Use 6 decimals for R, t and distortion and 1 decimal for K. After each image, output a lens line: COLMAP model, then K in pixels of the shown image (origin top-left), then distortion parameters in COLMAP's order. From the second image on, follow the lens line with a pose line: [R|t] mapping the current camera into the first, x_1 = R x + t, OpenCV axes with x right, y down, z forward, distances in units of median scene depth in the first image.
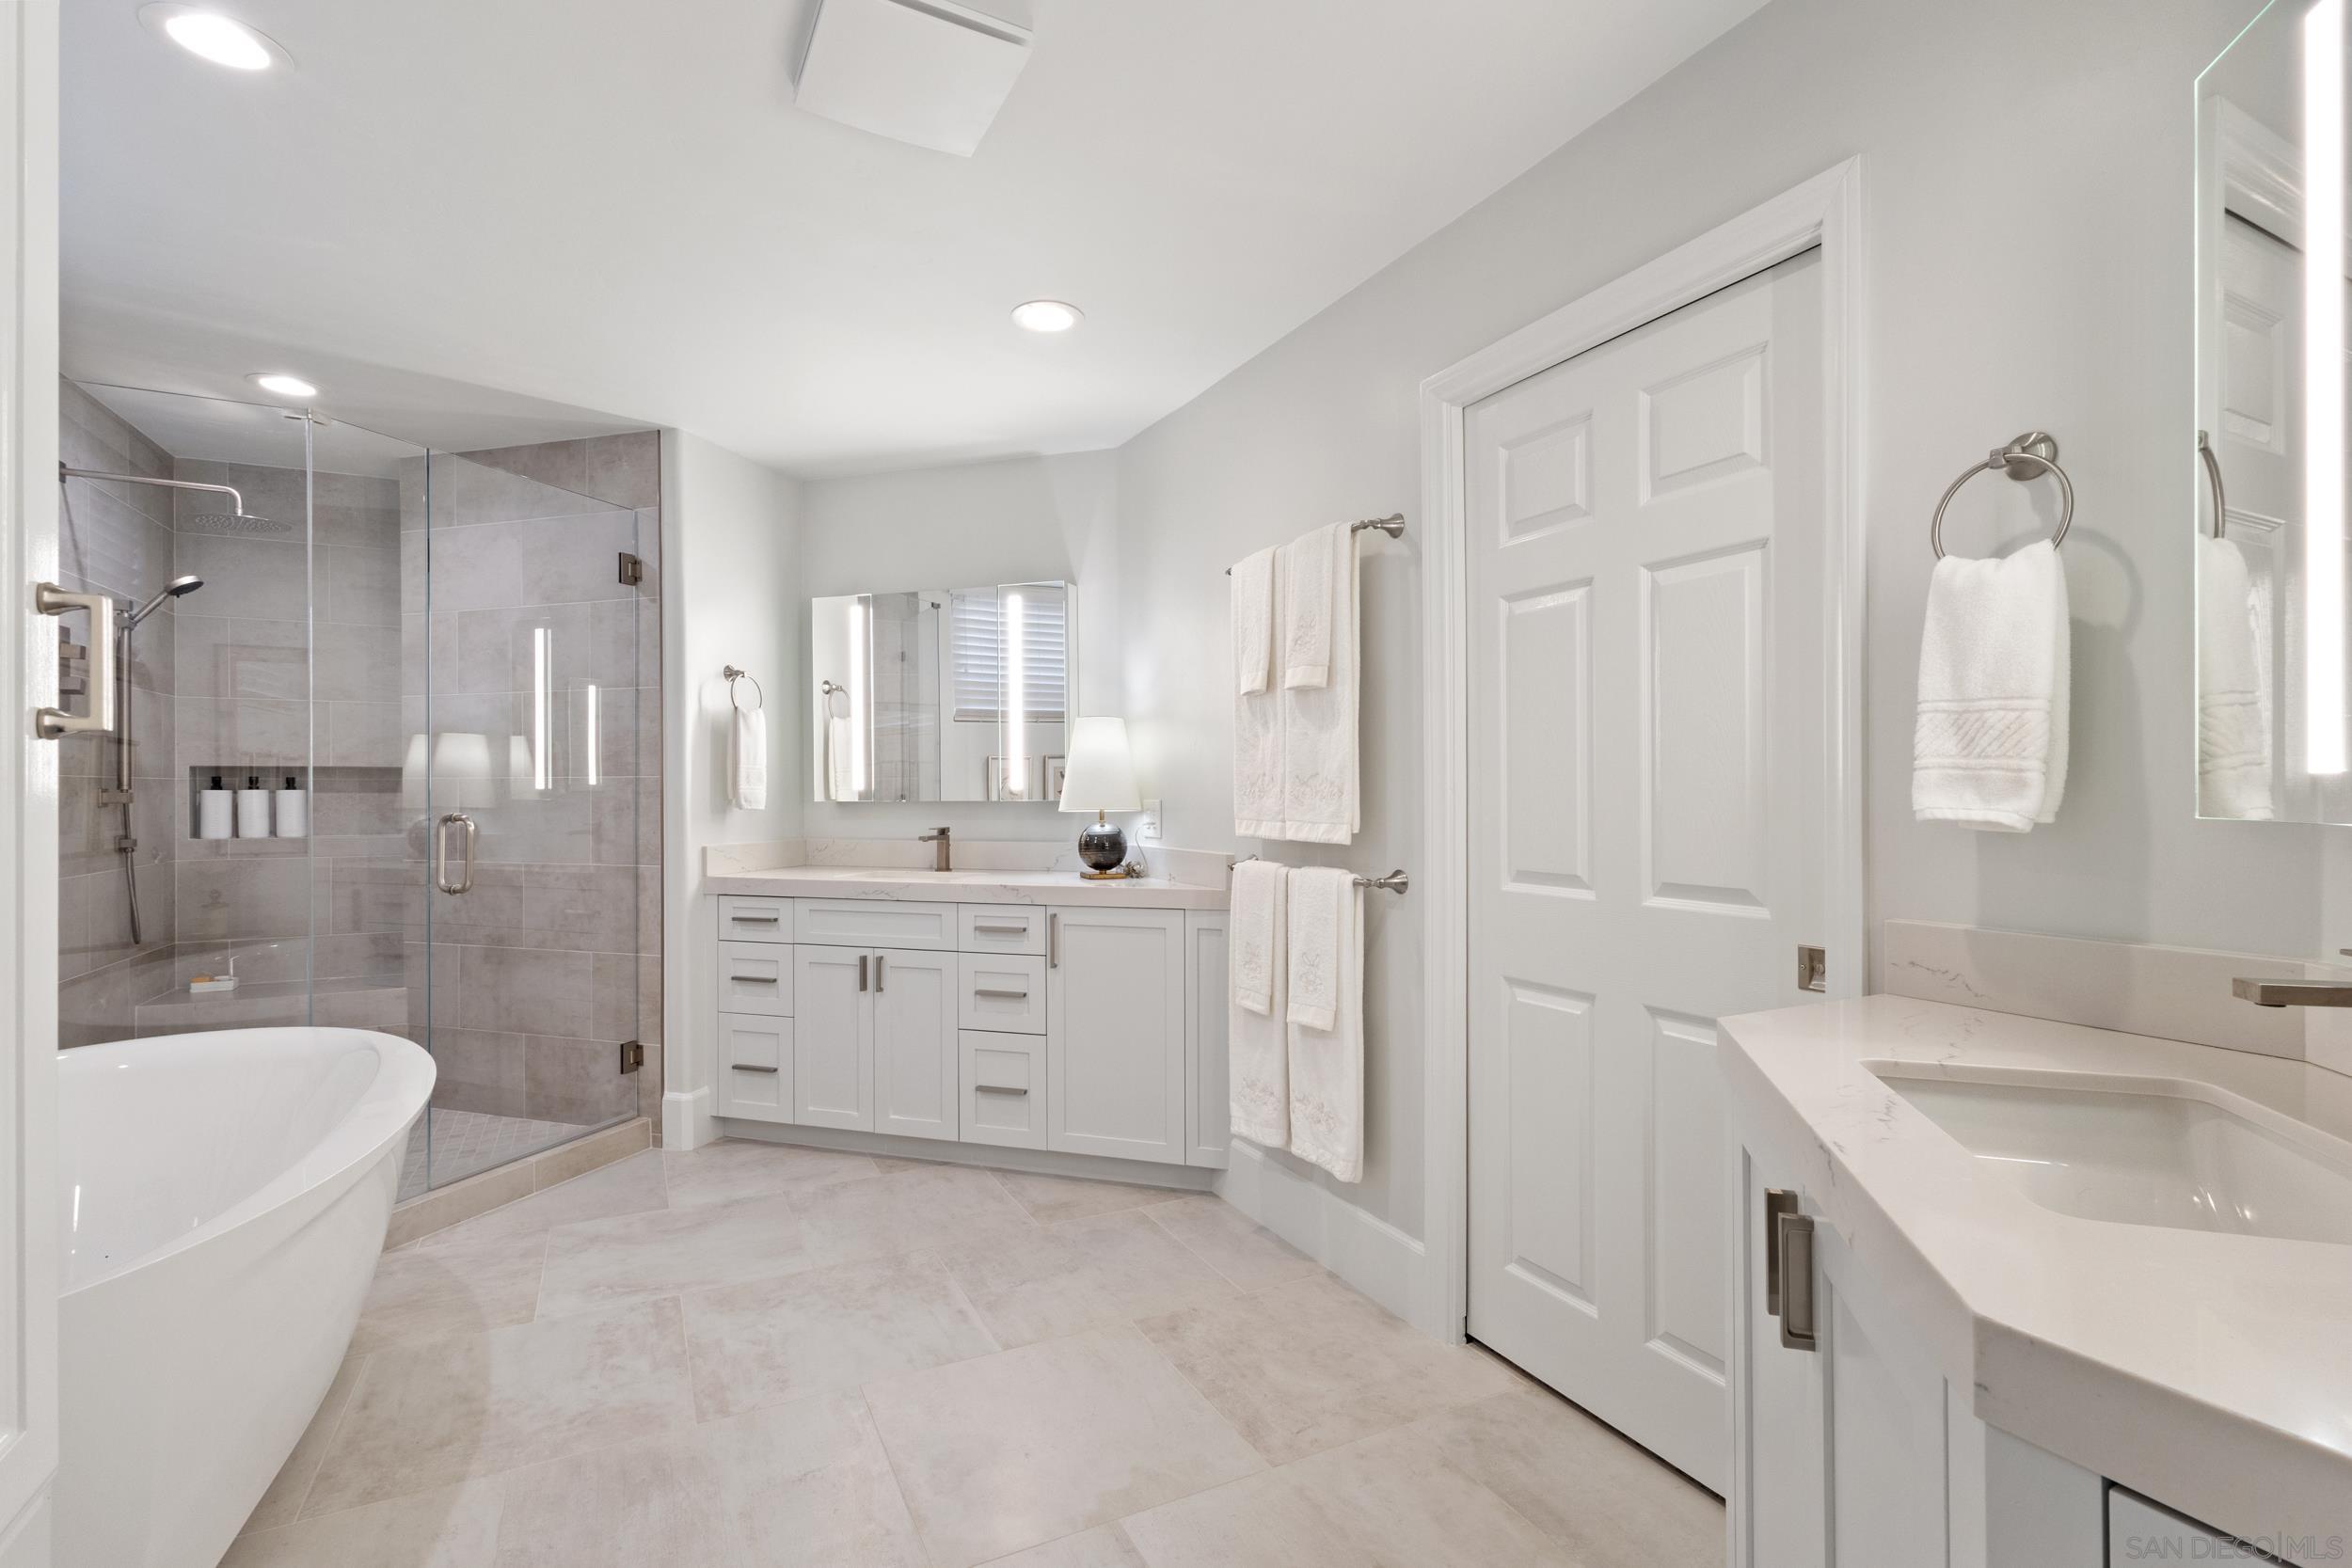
lens RADIAL K [[1091.1, 0, 1166.1], [0, 1091.1, 789.9], [0, 0, 1]] dist [0.008439, 0.000304]
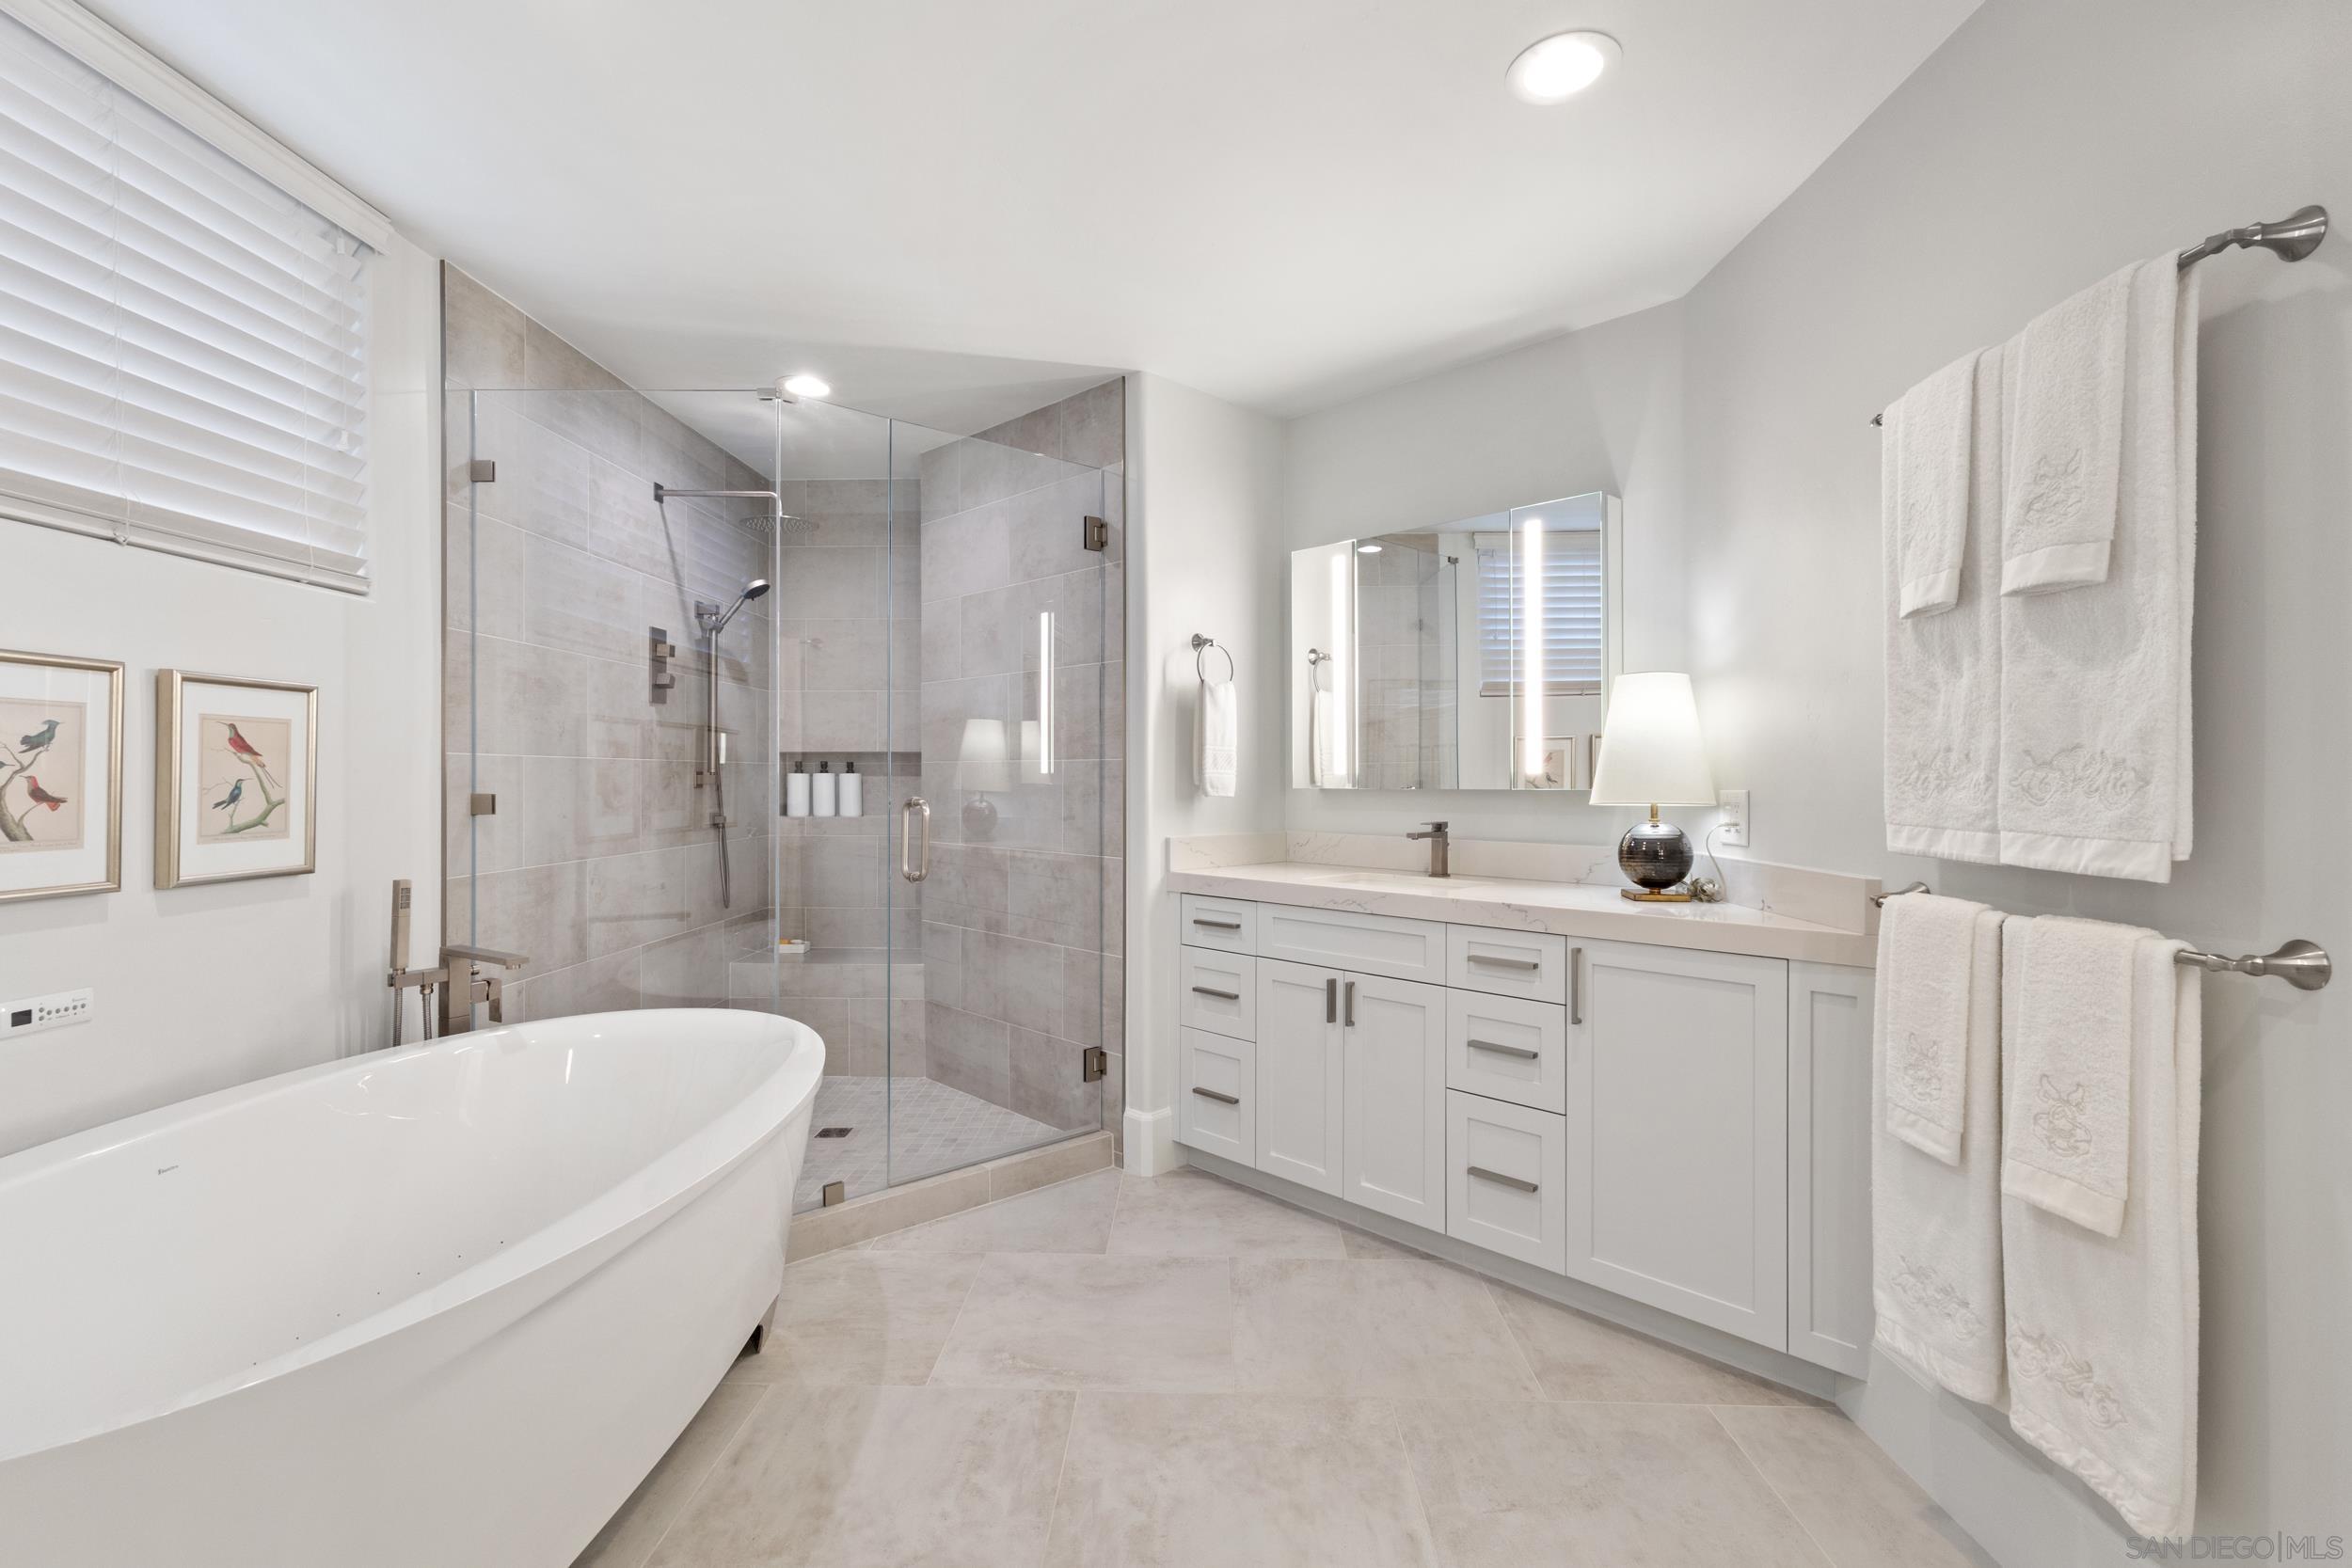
lens RADIAL K [[1091.1, 0, 1171.1], [0, 1091.1, 783.9], [0, 0, 1]] dist [0.008439, 0.000304]
pose [[0.881303, 0.007190, -0.472497, 0.000087], [-0.003938, 0.999961, 0.007870, 0.001238], [0.472535, -0.005075, 0.881297, 0.247671]]
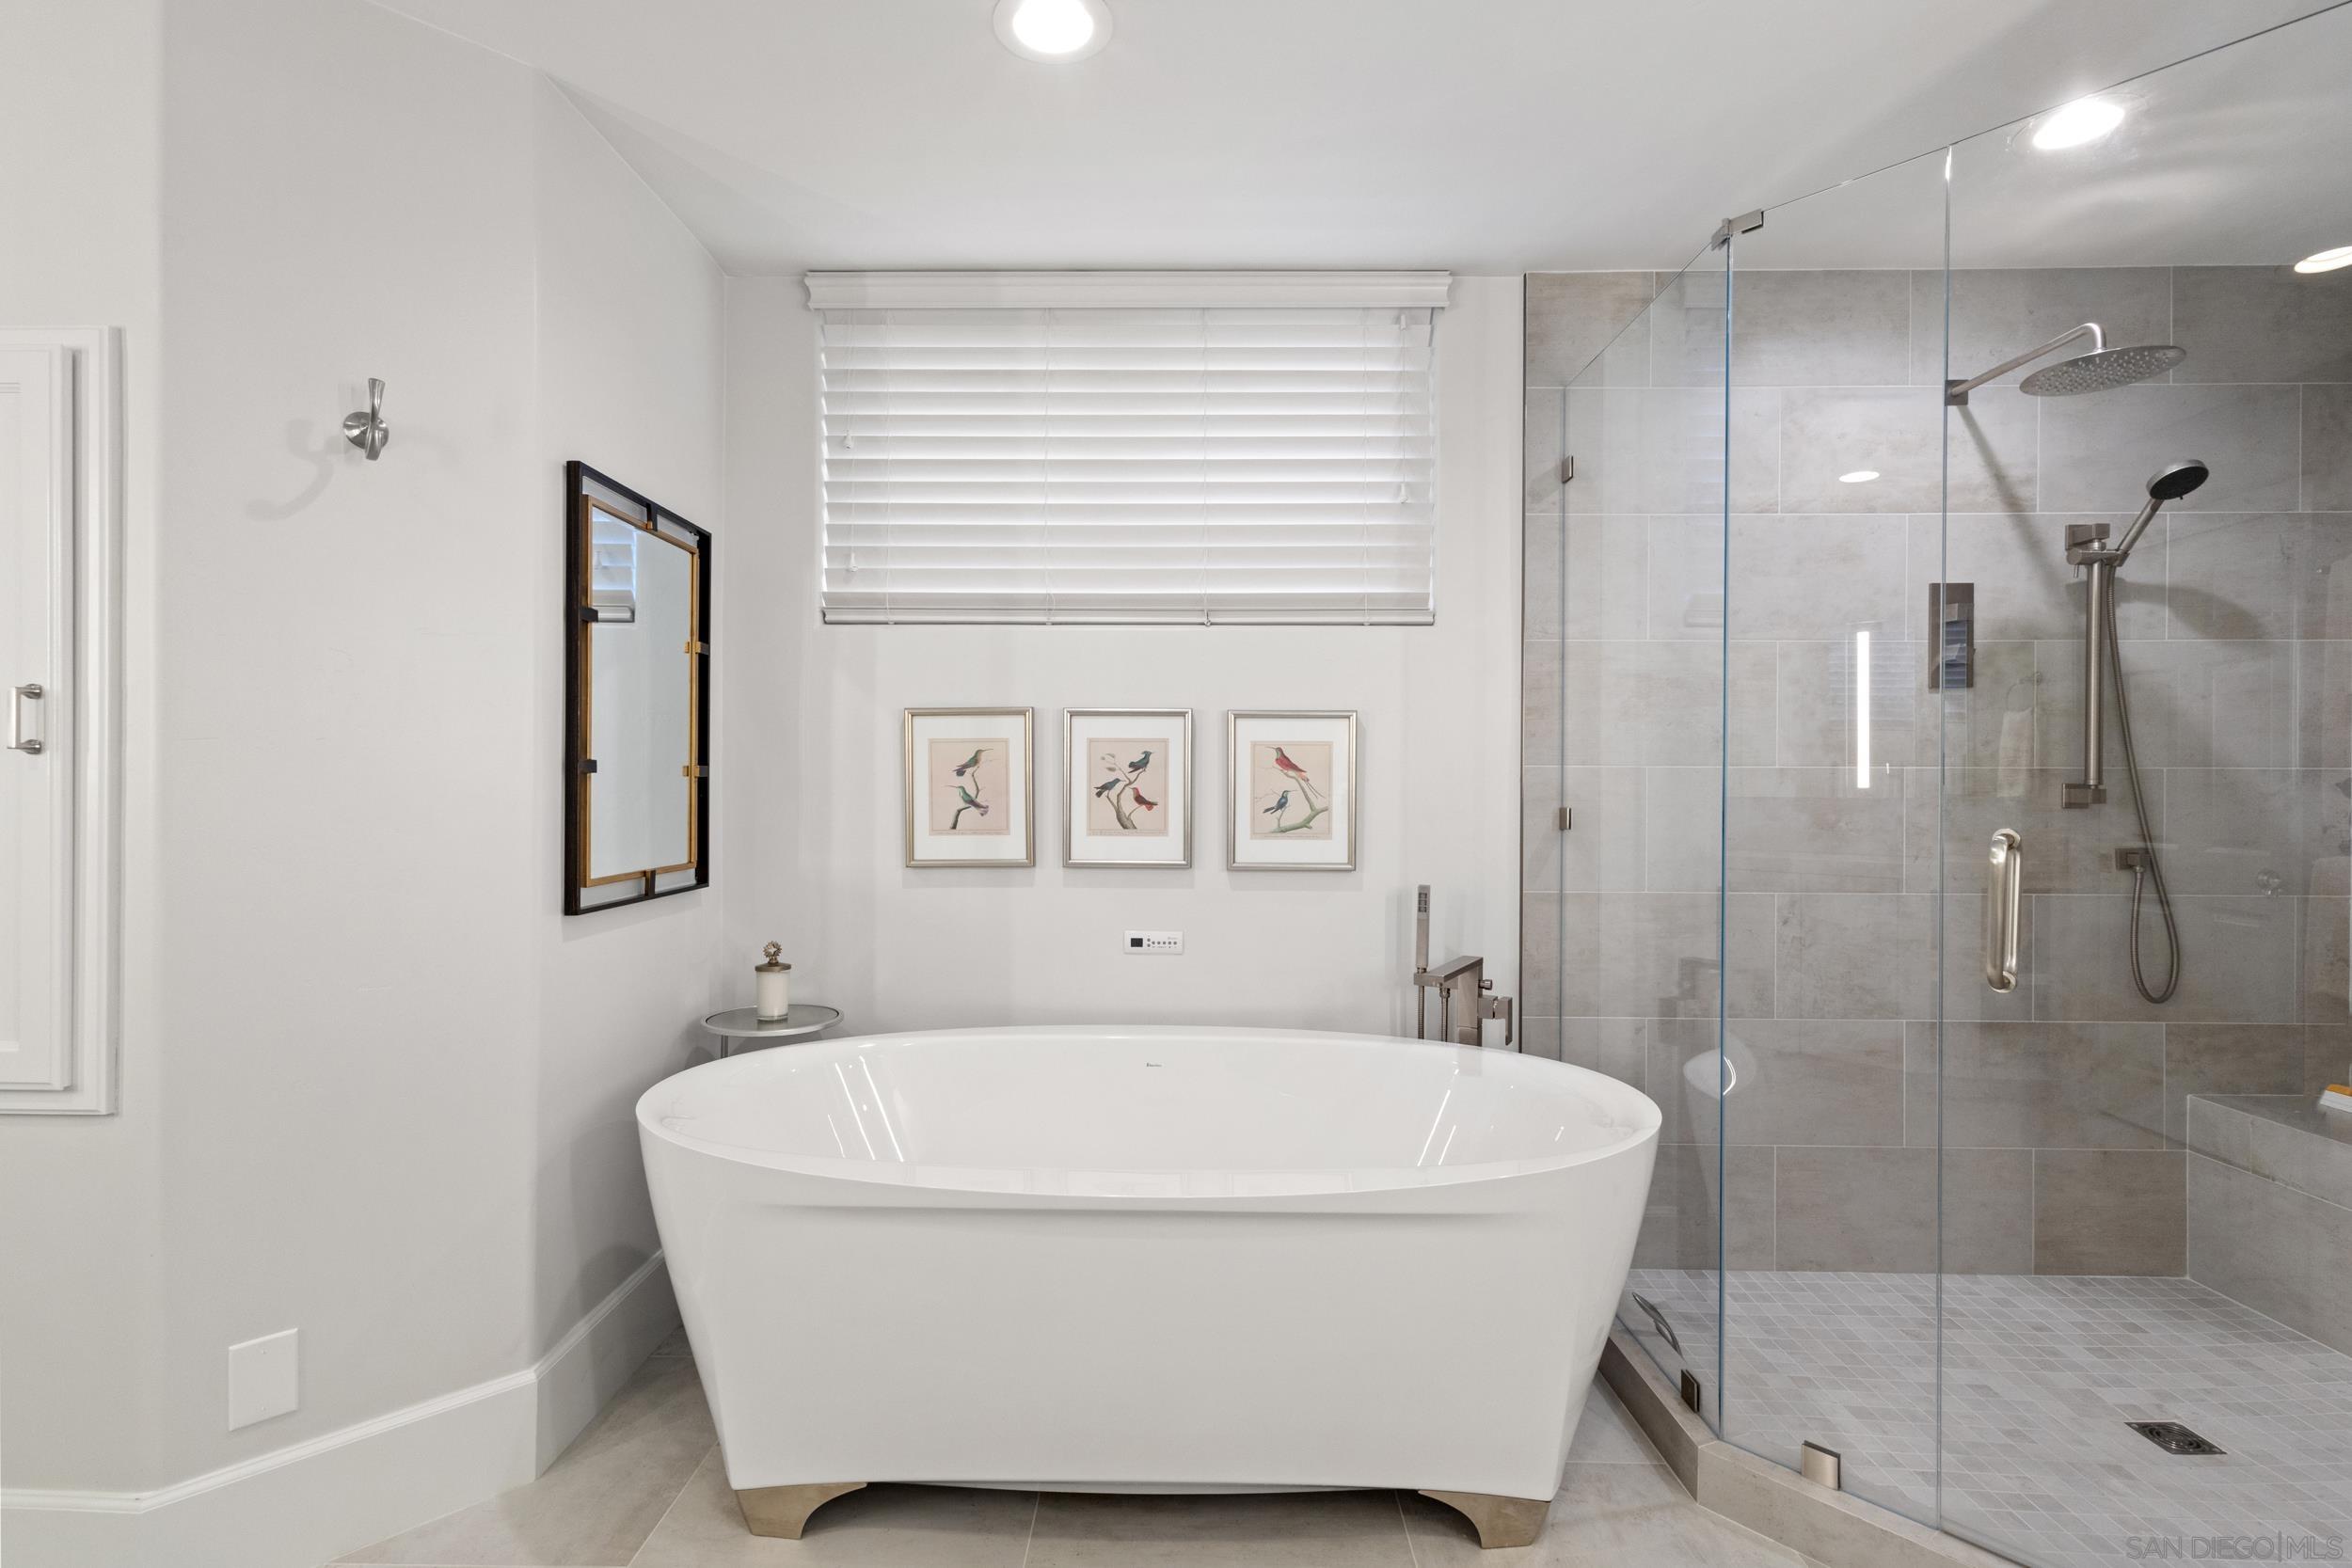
lens RADIAL K [[1091.1, 0, 1165.2], [0, 1091.1, 788.1], [0, 0, 1]] dist [0.008439, 0.000304]
pose [[-0.457152, 0.001013, -0.889388, -0.015987], [-0.002683, 0.999993, 0.002518, 0.001954], [0.889385, 0.003538, -0.457146, 0.834129]]
